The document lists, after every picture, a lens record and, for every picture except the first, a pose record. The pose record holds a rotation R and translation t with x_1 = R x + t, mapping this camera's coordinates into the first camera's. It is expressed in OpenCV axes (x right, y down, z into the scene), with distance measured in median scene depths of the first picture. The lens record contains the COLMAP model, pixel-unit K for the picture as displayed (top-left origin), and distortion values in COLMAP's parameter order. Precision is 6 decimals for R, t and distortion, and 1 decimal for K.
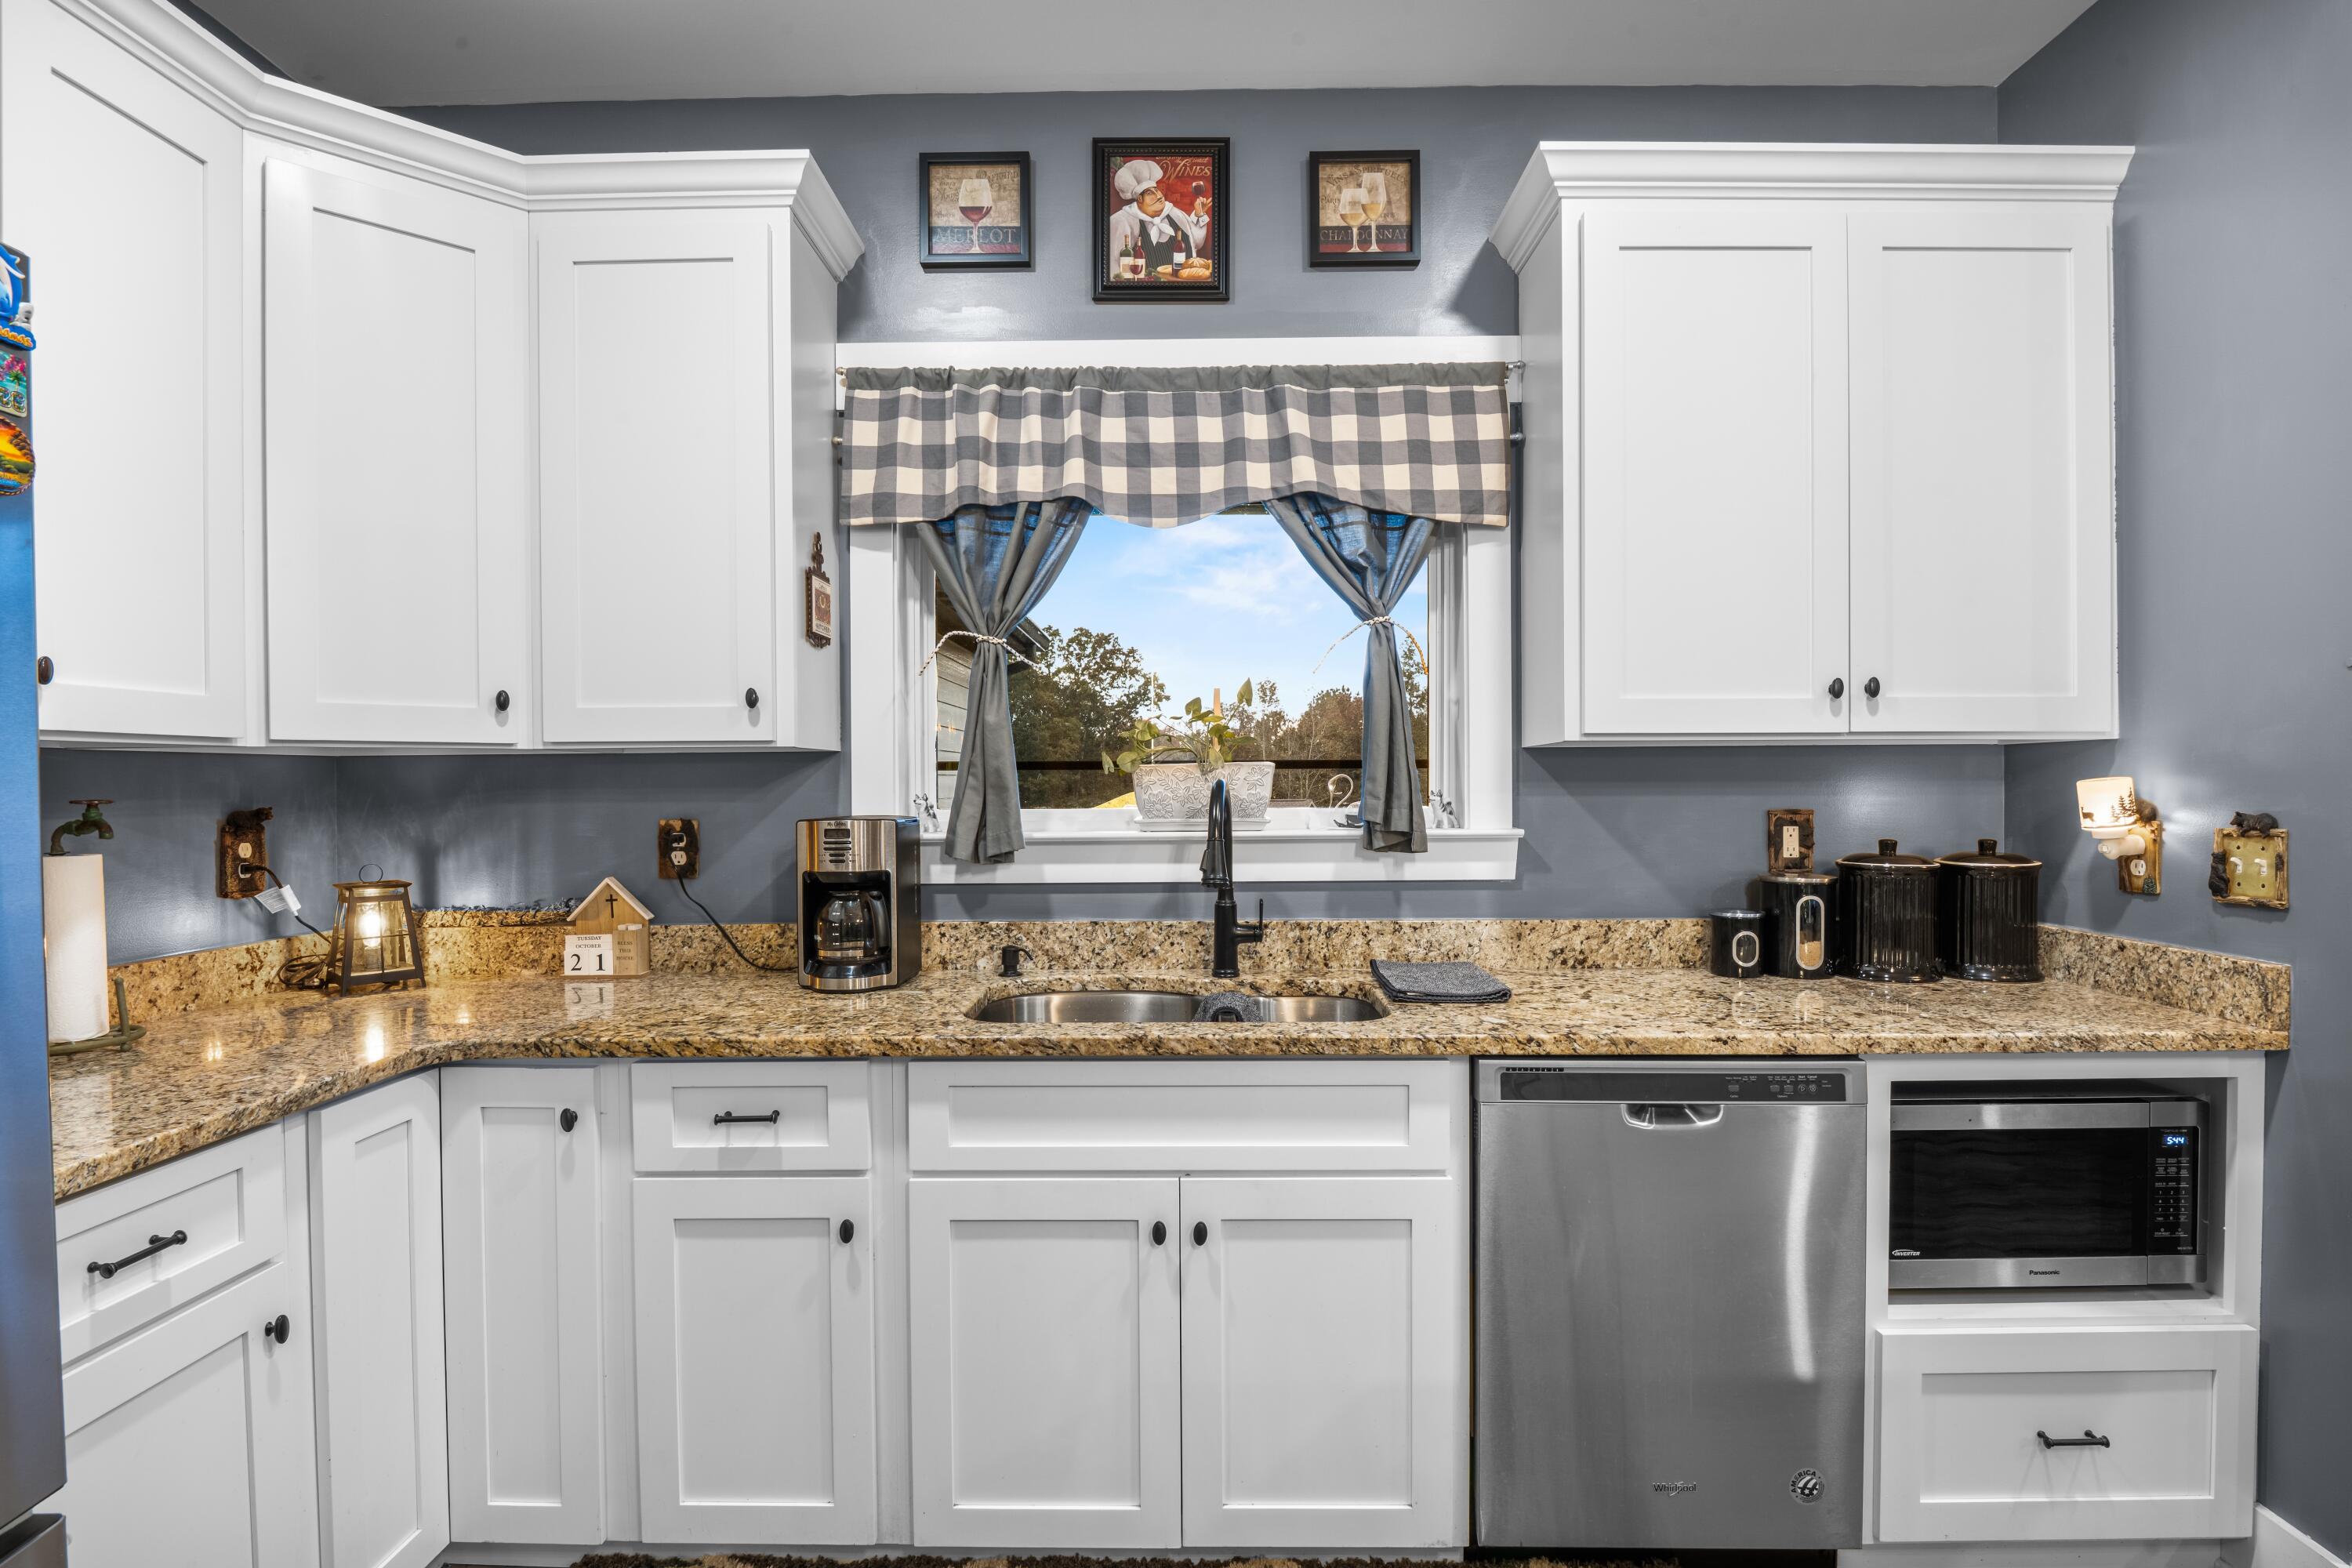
lens RADIAL K [[1164.6, 0, 1185.0], [0, 1164.6, 807.8], [0, 0, 1]] dist [-0.005863, -0.009584]
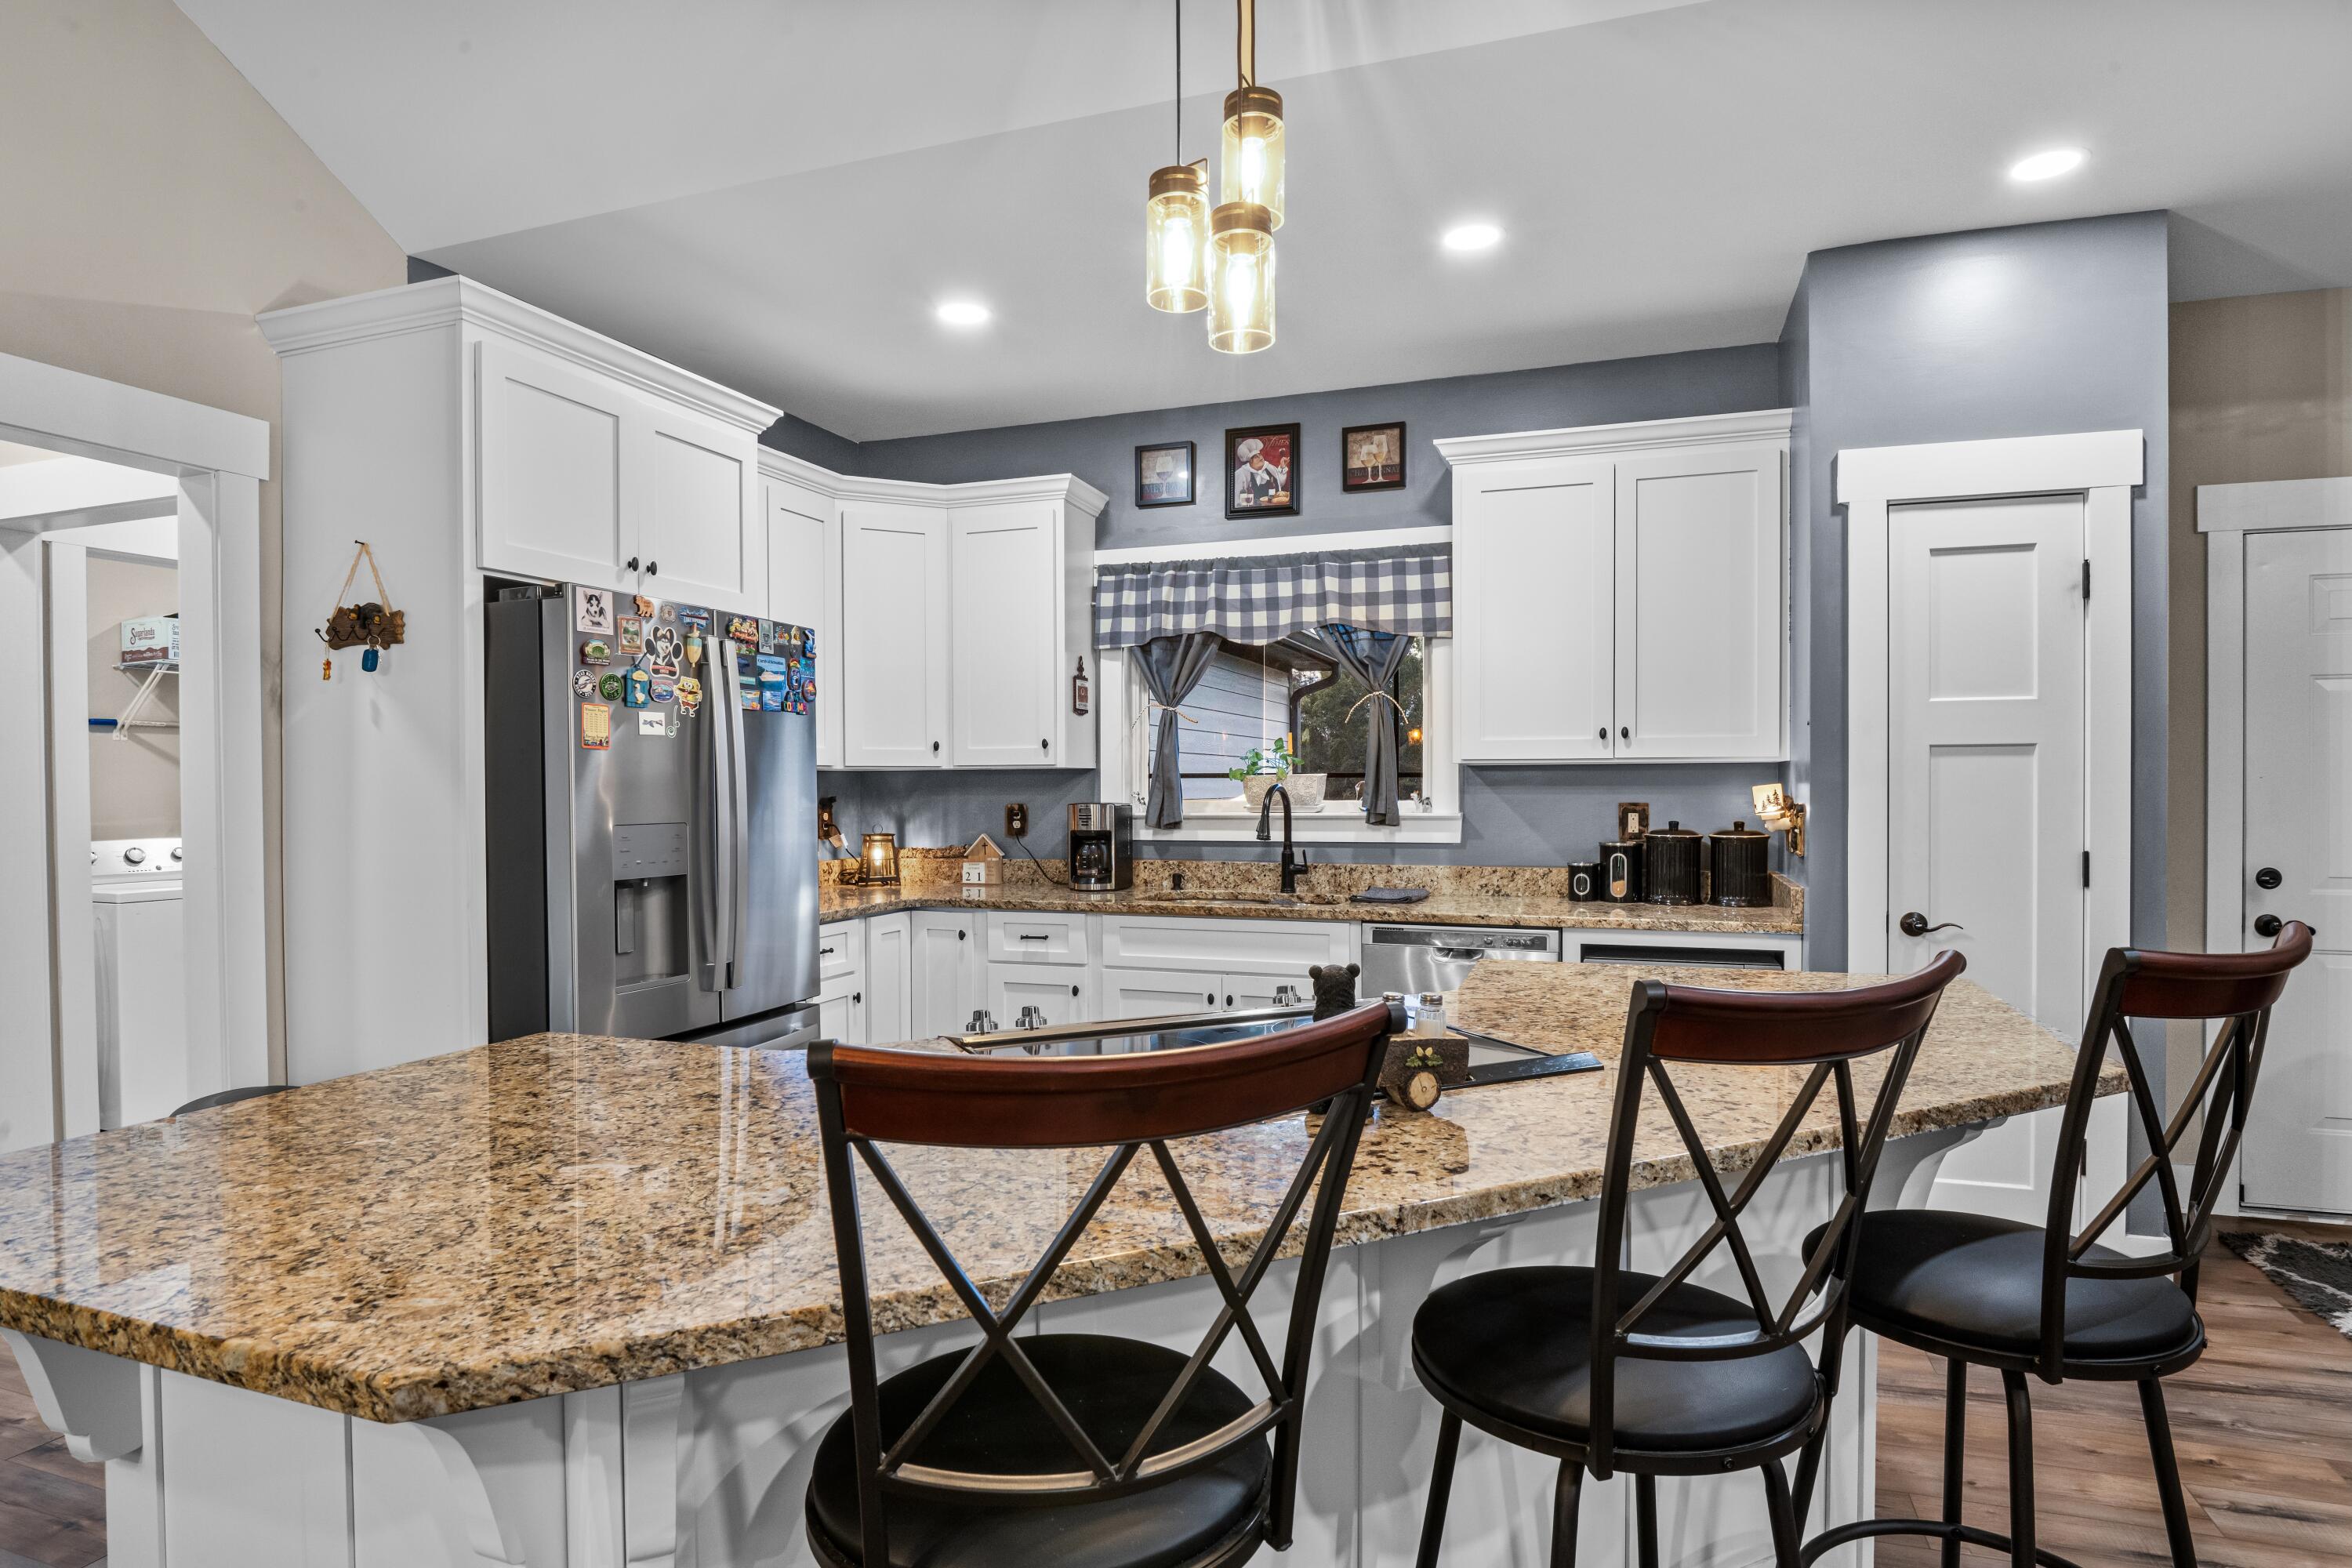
lens RADIAL K [[1415.4, 0, 1200.8], [0, 1415.4, 815.6], [0, 0, 1]] dist [0.003347, -0.007860]
pose [[0.944924, 0.009378, -0.327157, 0.621760], [-0.008922, 0.999956, 0.002895, 0.019590], [0.327169, 0.000183, 0.944966, -1.116835]]
